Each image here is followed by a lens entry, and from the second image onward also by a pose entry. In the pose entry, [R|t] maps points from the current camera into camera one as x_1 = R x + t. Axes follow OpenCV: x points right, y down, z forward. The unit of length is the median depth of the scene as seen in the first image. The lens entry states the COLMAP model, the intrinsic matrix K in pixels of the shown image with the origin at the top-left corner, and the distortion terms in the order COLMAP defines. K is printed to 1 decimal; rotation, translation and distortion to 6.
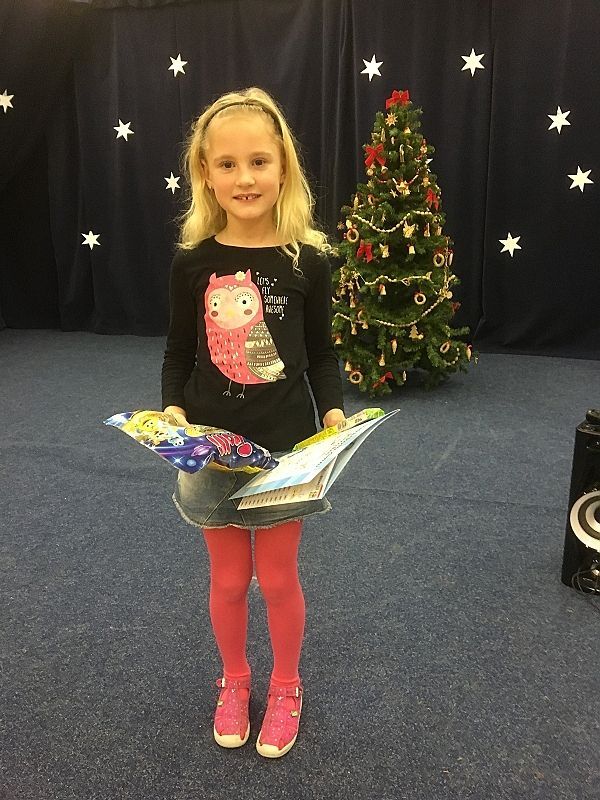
lens RADIAL K [[676.5, 0, 300.0], [0, 676.5, 400.0], [0, 0, 1]] dist [0.075786, -0.104414]
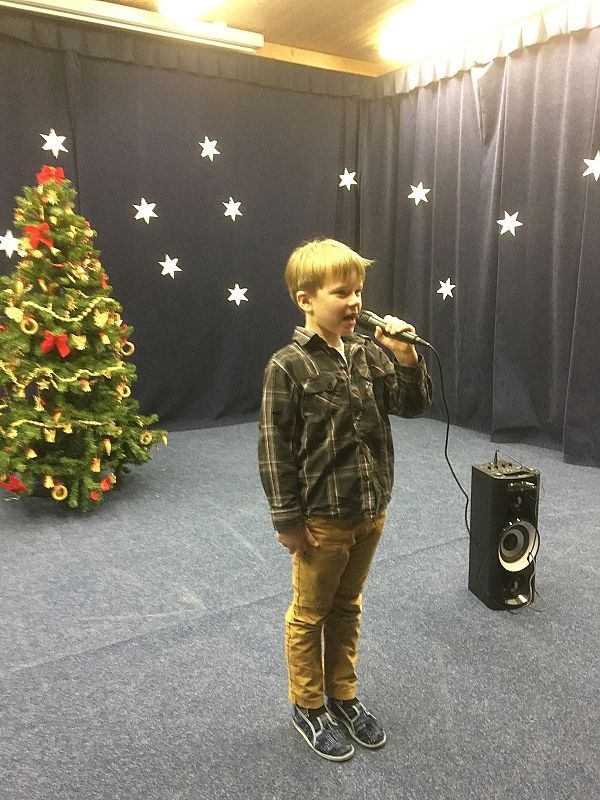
lens RADIAL K [[676.5, 0, 300.0], [0, 676.5, 400.0], [0, 0, 1]] dist [0.075786, -0.104414]
pose [[0.633972, -0.129240, 0.762480, -0.368386], [0.208258, 0.978046, -0.007379, -0.079832], [-0.744787, 0.163471, 0.646969, 0.229327]]
